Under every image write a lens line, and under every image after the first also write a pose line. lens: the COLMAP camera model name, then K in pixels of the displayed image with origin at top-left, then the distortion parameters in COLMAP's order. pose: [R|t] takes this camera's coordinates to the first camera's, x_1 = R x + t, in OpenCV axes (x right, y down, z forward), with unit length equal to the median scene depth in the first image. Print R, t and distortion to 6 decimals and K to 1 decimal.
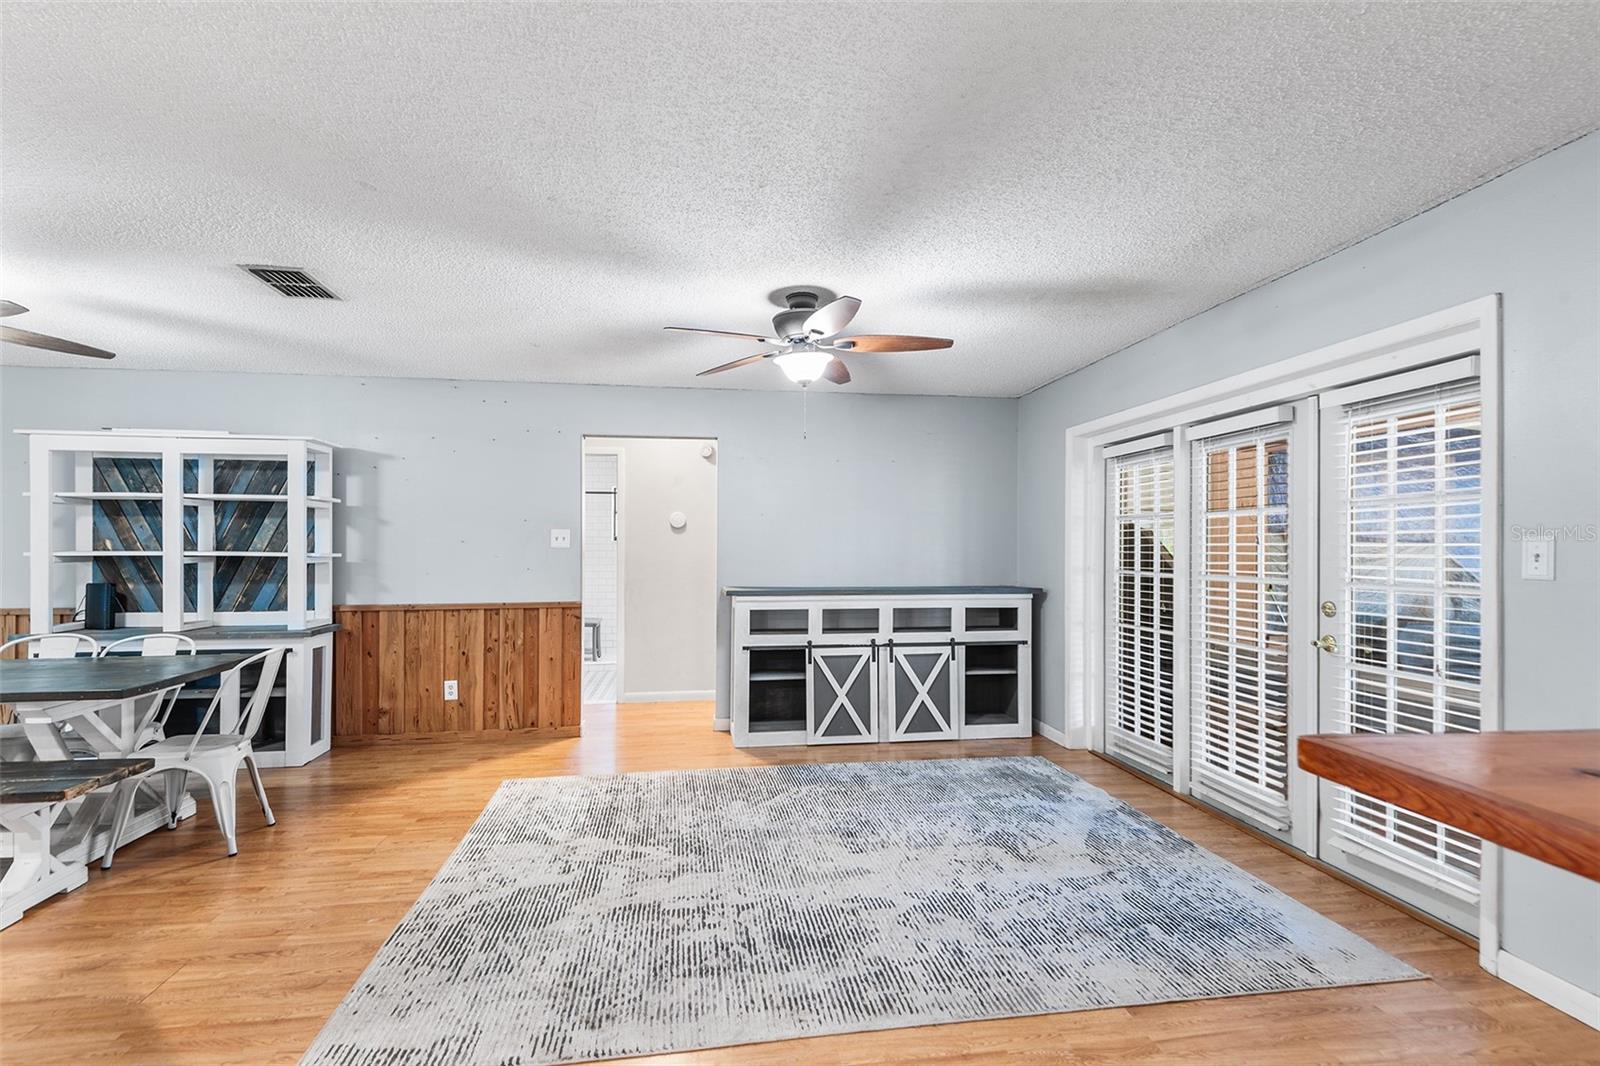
lens RADIAL K [[737.1, 0, 793.1], [0, 737.1, 546.1], [0, 0, 1]] dist [0.041415, -0.029055]
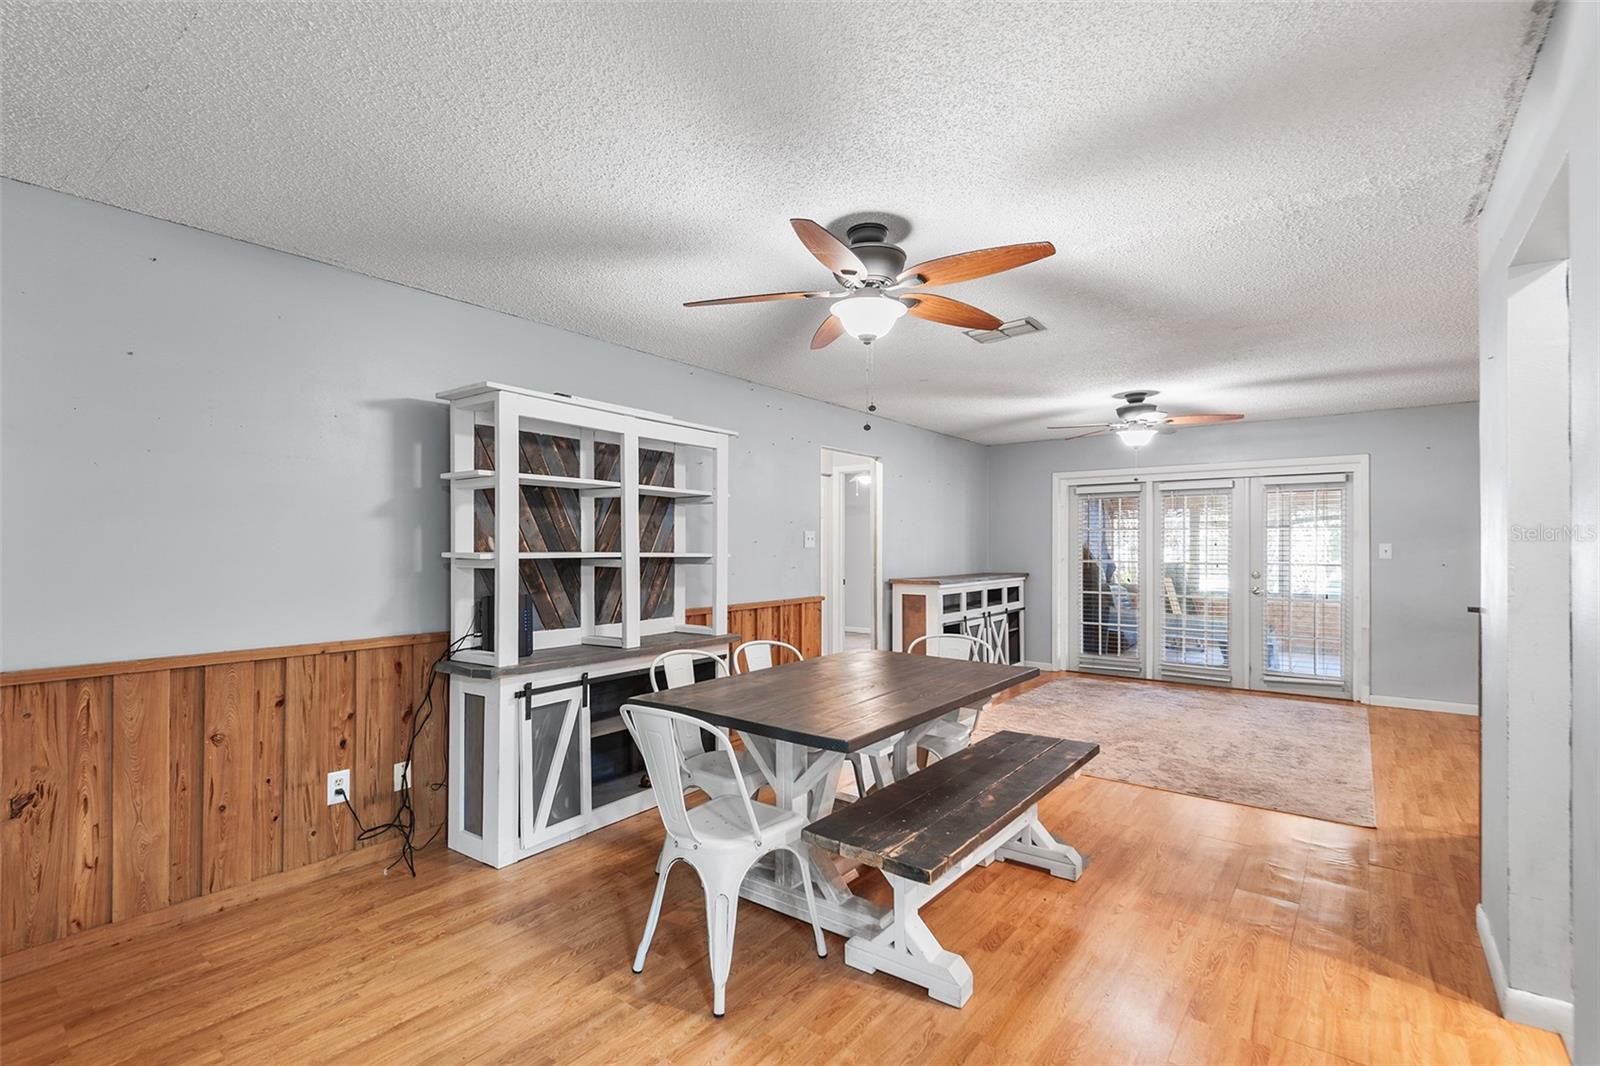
lens RADIAL K [[737.1, 0, 793.1], [0, 737.1, 546.1], [0, 0, 1]] dist [0.041415, -0.029055]
pose [[0.709243, -0.000080, 0.704964, -1.196393], [-0.001450, 0.999998, 0.001572, -0.001540], [-0.704963, -0.002137, 0.709241, 0.265642]]
